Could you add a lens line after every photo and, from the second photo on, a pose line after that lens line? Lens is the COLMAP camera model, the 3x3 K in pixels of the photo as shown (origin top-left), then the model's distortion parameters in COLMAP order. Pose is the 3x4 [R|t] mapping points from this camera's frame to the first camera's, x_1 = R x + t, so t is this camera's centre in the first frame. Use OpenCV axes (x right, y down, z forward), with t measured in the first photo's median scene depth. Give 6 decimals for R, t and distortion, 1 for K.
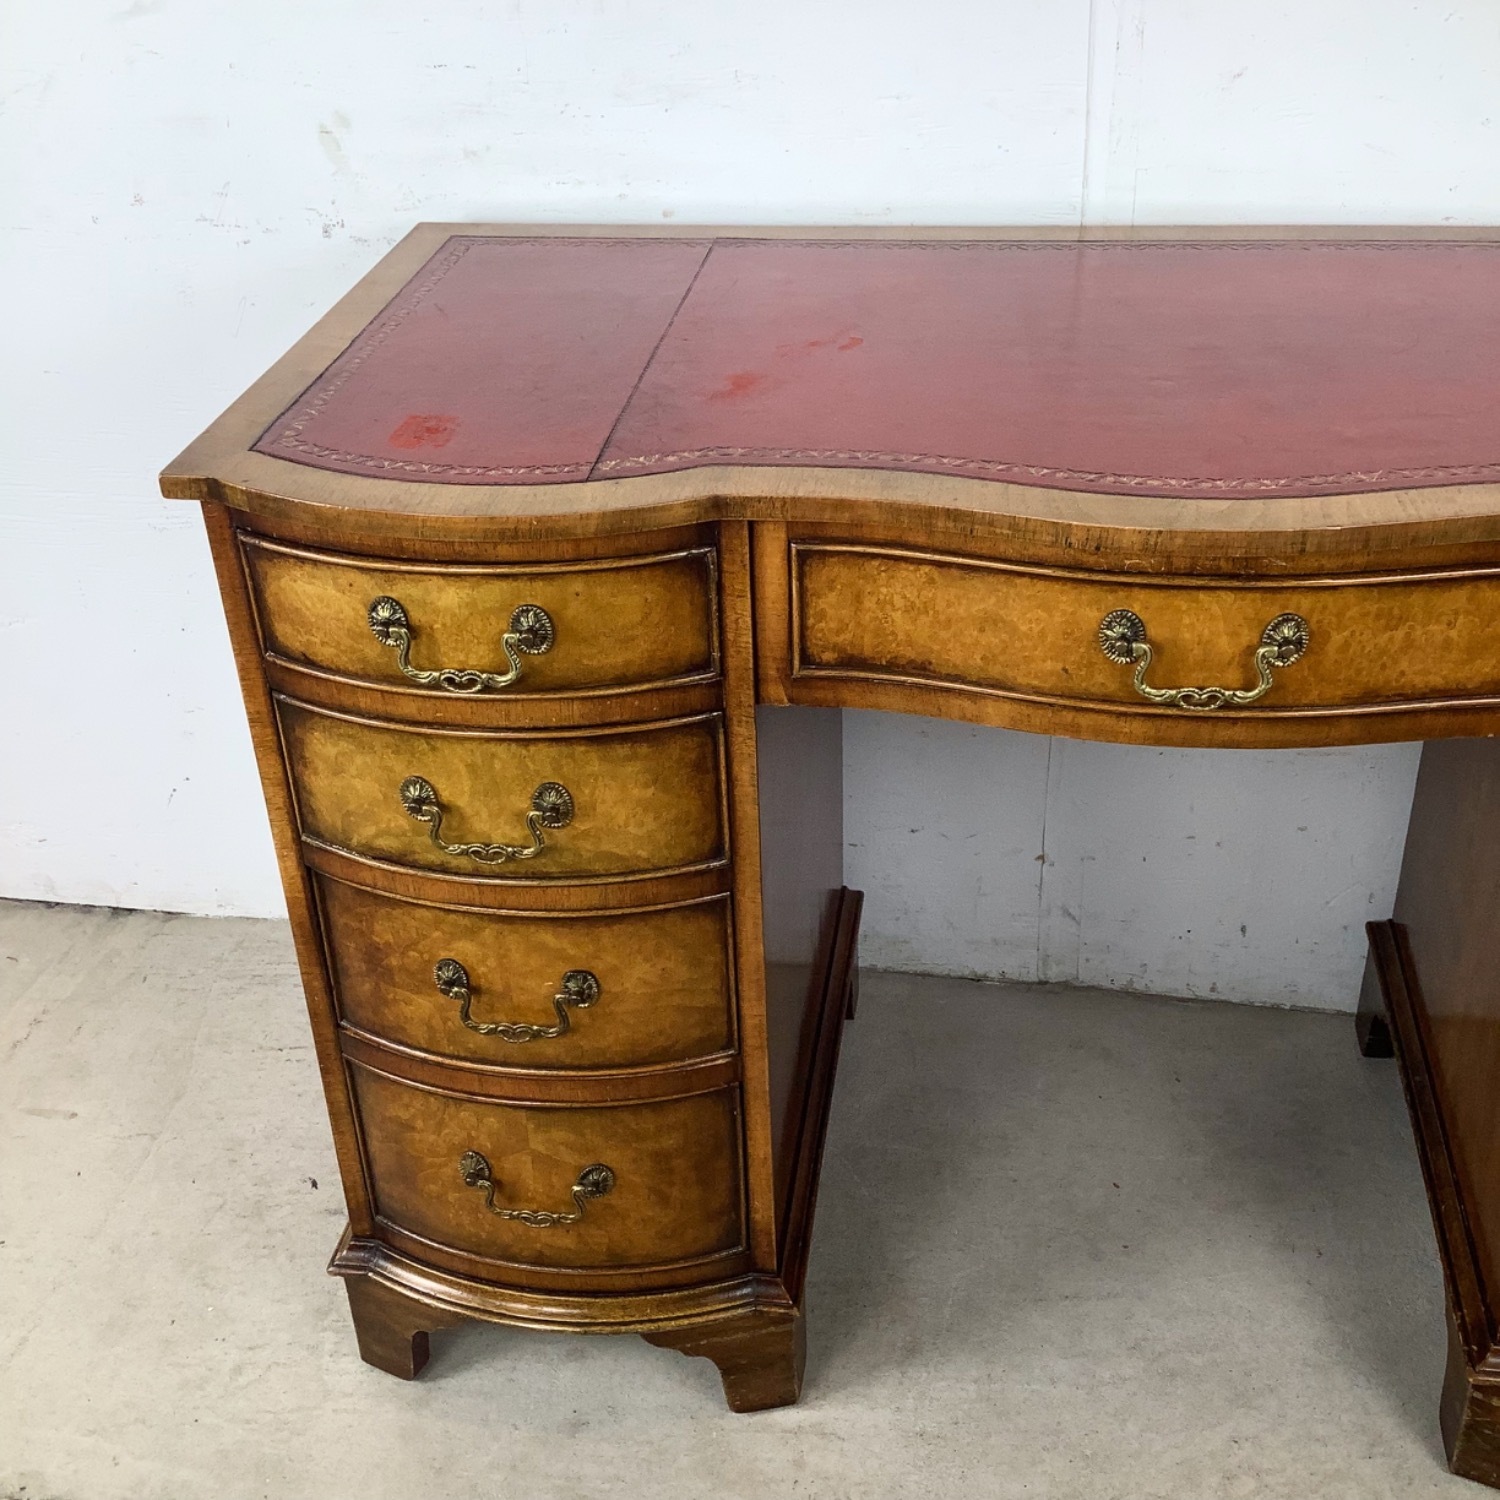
lens RADIAL K [[1806.4, 0, 749.4], [0, 1806.4, 744.6], [0, 0, 1]] dist [0.140945, -0.299624]
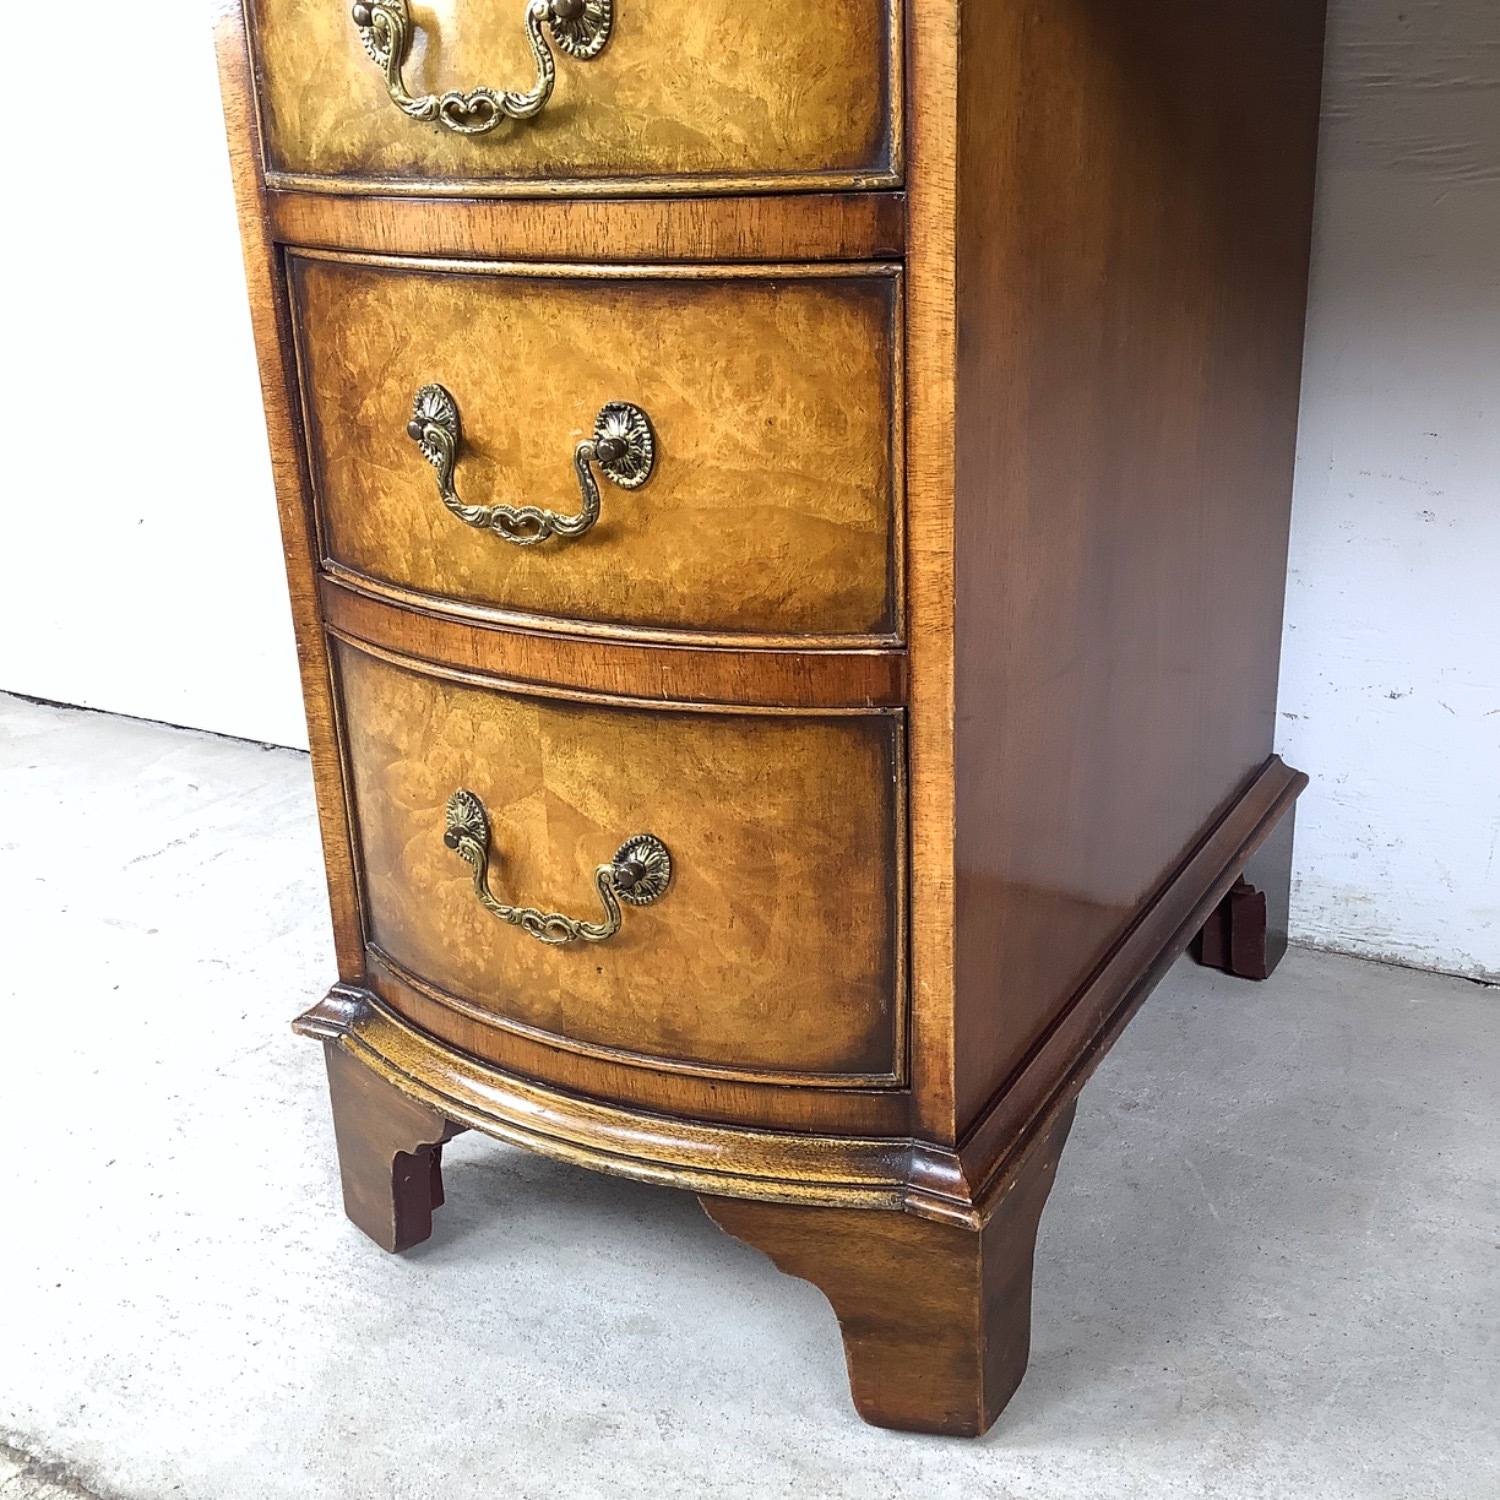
lens RADIAL K [[1806.4, 0, 749.4], [0, 1806.4, 744.6], [0, 0, 1]] dist [0.140945, -0.299624]
pose [[0.931267, 0.127341, -0.341358, 0.139309], [-0.186022, 0.971791, -0.144973, 0.286559], [0.313268, 0.198509, 0.928686, 0.491425]]
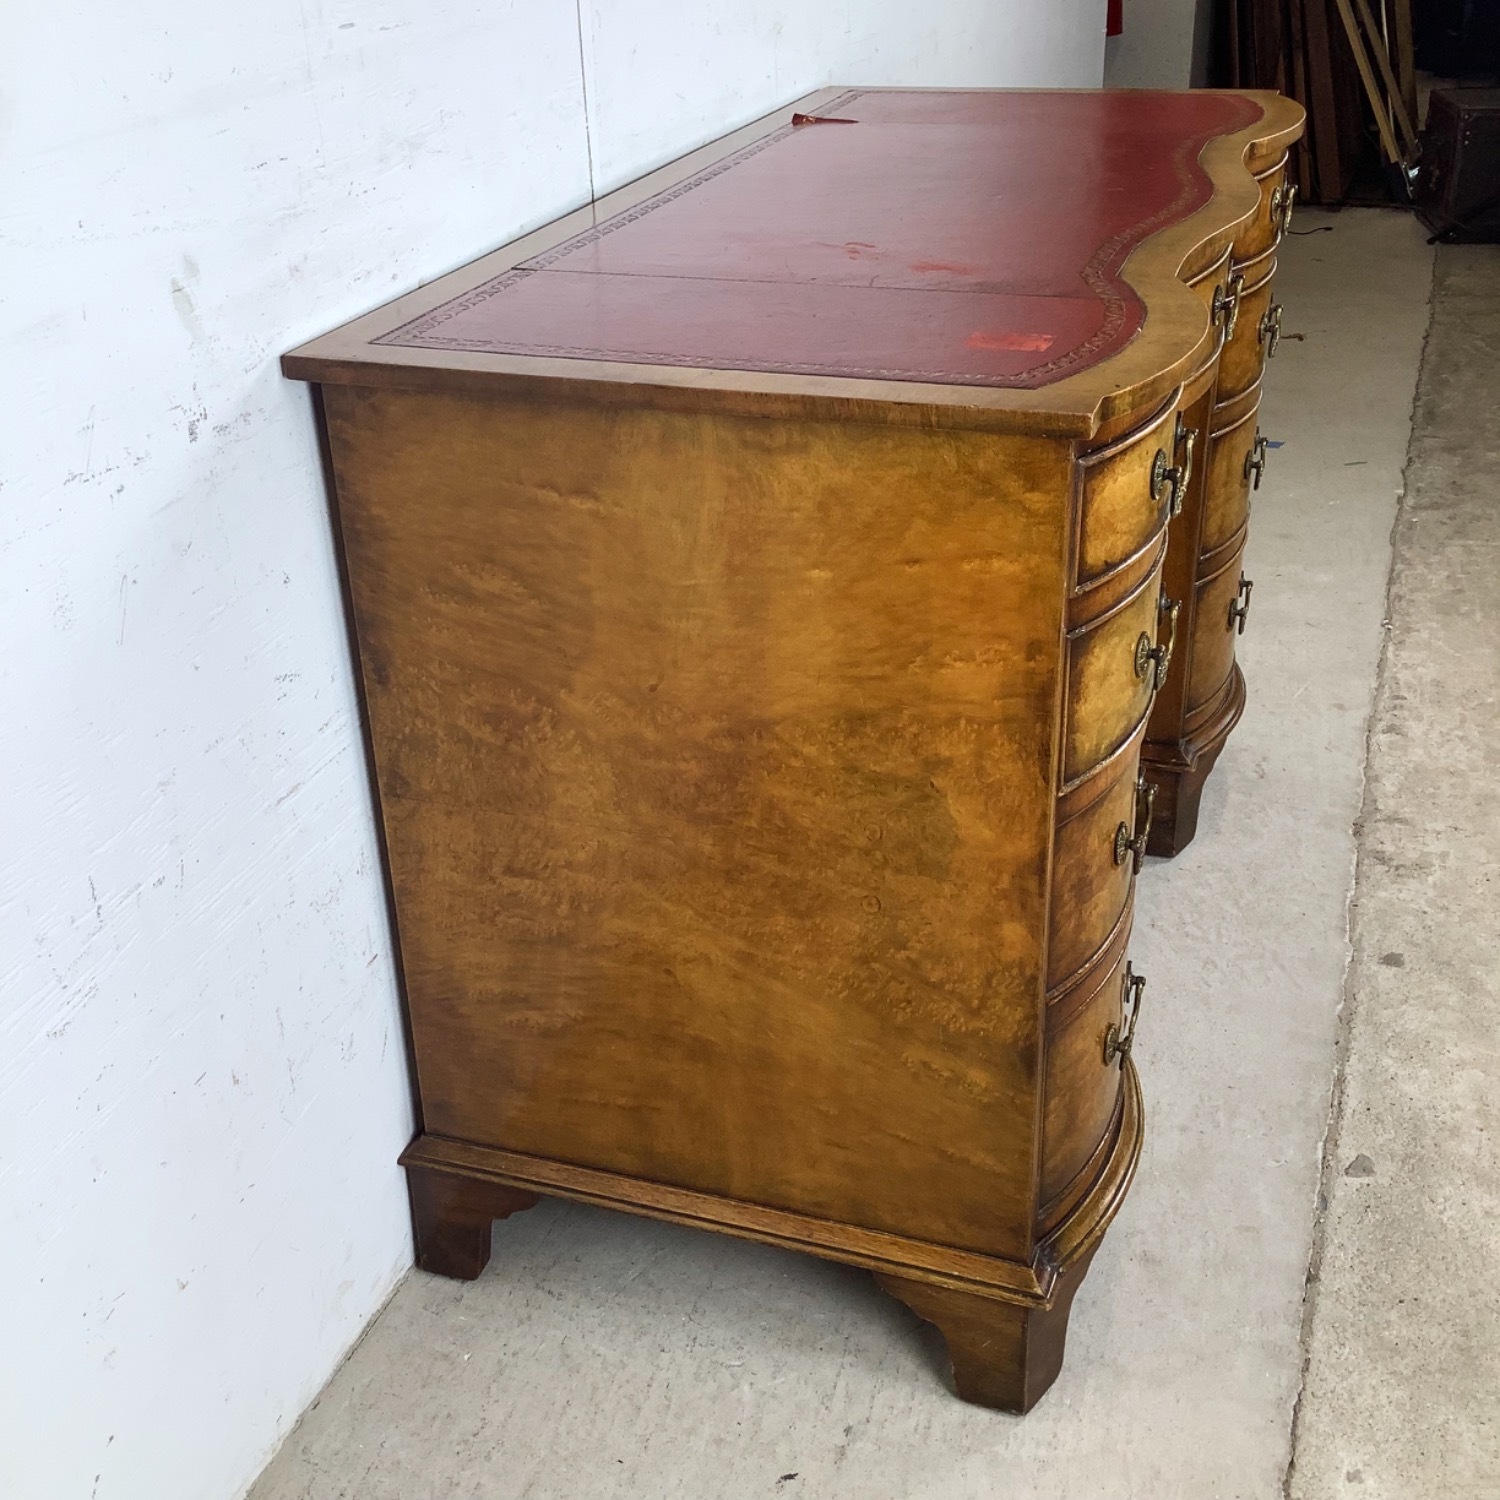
lens RADIAL K [[1806.4, 0, 749.4], [0, 1806.4, 744.6], [0, 0, 1]] dist [0.140945, -0.299624]
pose [[0.157198, -0.425649, 0.891130, -1.084933], [0.539614, 0.792755, 0.283470, -0.333614], [-0.827107, 0.436305, 0.354306, 0.777499]]
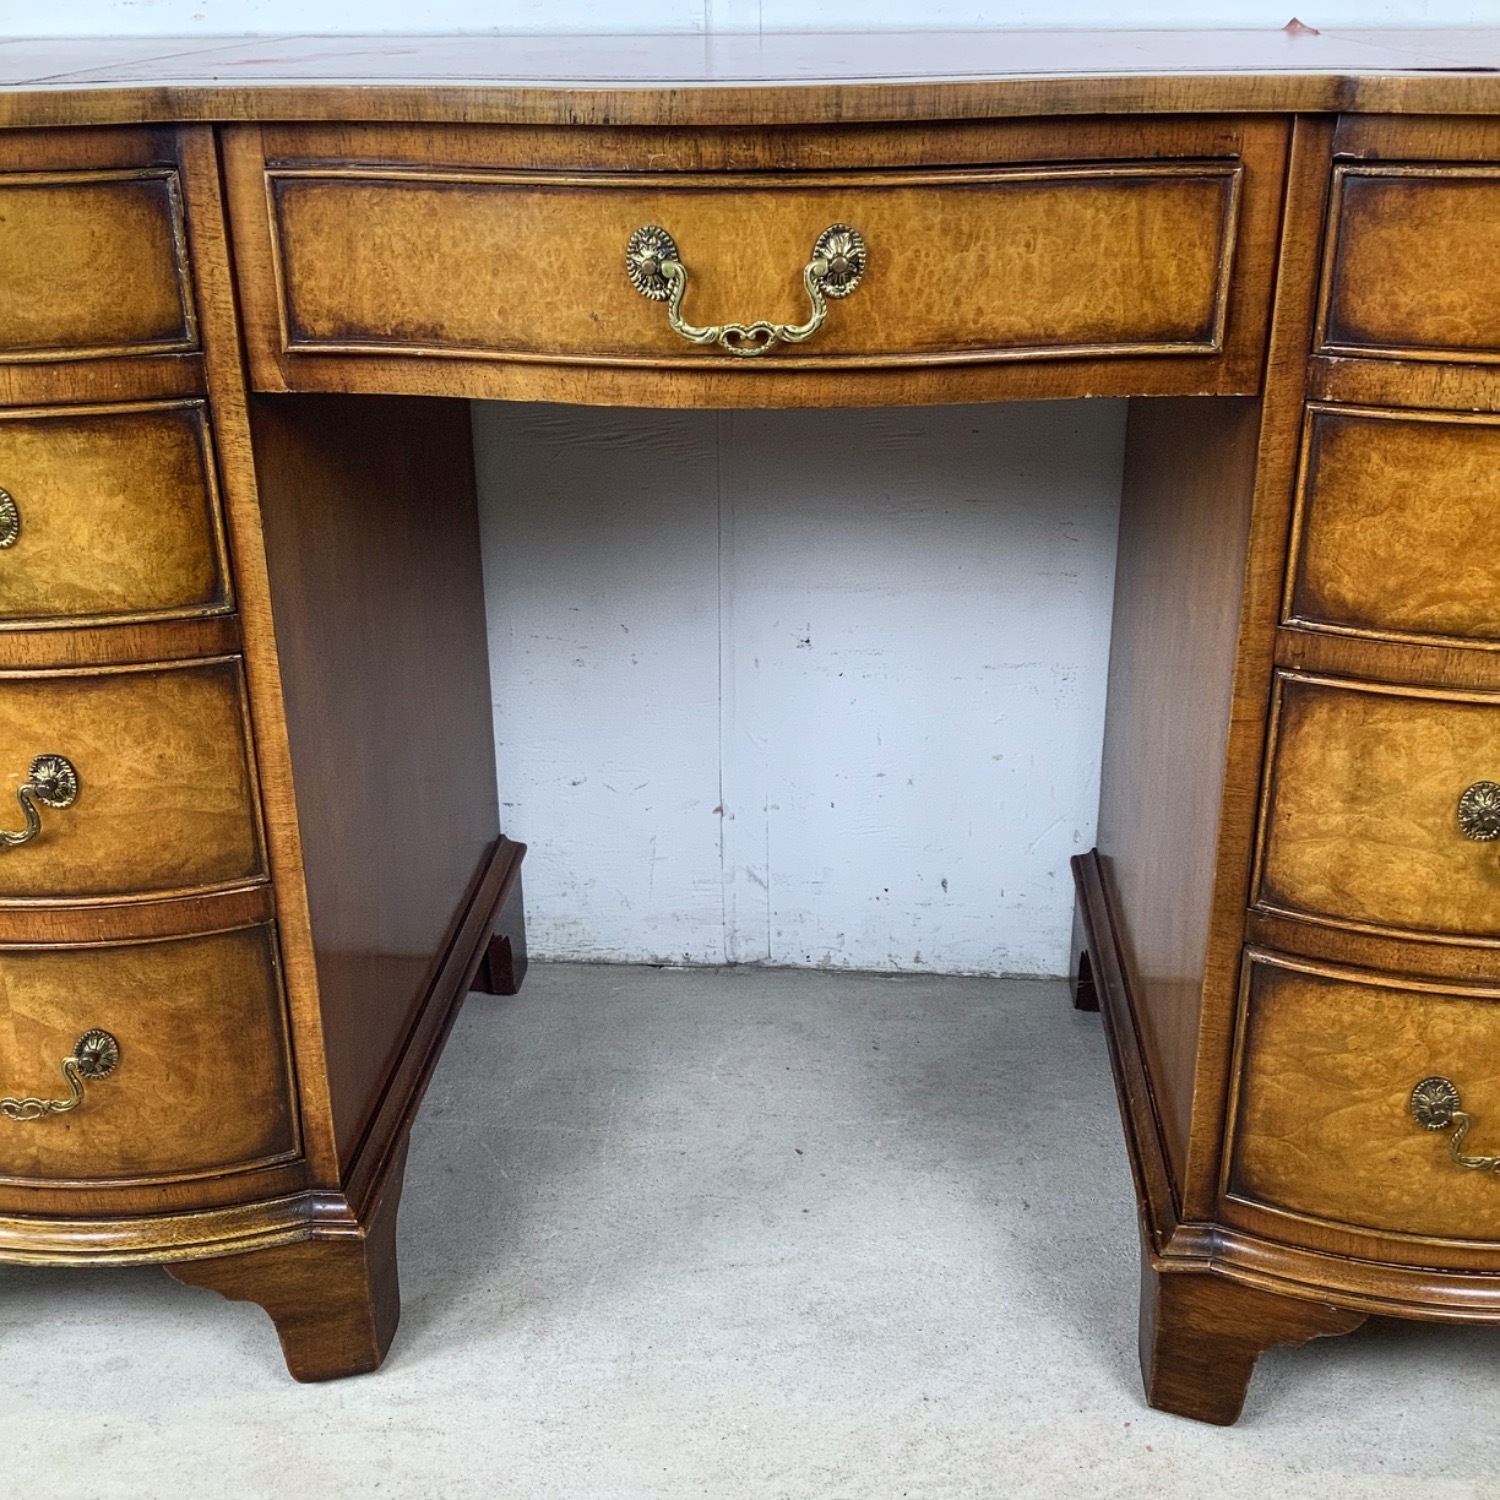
lens RADIAL K [[1802.5, 0, 750.0], [0, 1802.5, 750.0], [0, 0, 1]] dist [0.204045, -0.505383]
pose [[0.996903, -0.005502, 0.078443, 0.147231], [0.016560, 0.989866, -0.141033, 0.232669], [-0.076872, 0.141895, 0.986892, 0.155386]]
